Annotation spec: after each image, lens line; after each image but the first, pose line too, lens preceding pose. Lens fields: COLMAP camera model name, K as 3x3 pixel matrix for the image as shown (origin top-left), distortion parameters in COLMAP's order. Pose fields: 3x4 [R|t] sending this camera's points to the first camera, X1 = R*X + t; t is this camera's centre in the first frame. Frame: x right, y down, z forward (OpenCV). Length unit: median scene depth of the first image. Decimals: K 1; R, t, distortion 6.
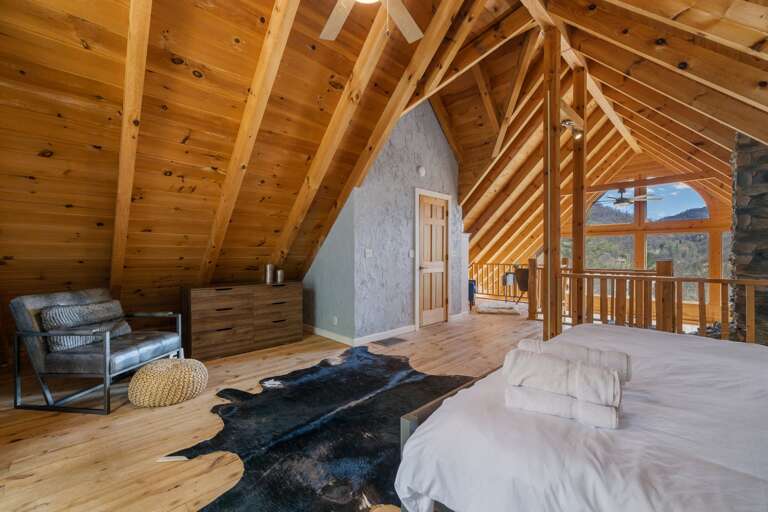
lens RADIAL K [[321.5, 0, 382.3], [0, 321.5, 257.1], [0, 0, 1]] dist [0.002205, 0.000027]
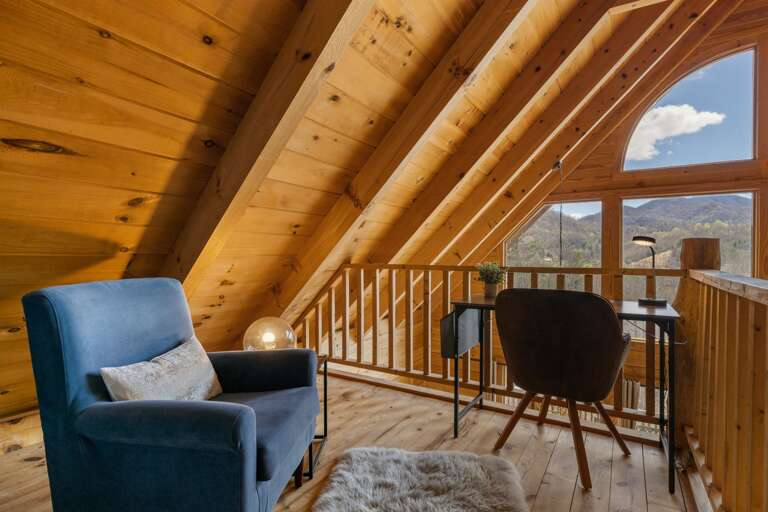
lens RADIAL K [[394.8, 0, 384.0], [0, 394.8, 257.5], [0, 0, 1]] dist [0.000667, 0.000033]
pose [[0.966866, 0.006565, 0.255199, 0.225694], [-0.008045, 0.999956, 0.004755, 0.010231], [-0.255156, -0.006650, 0.966877, 0.640067]]
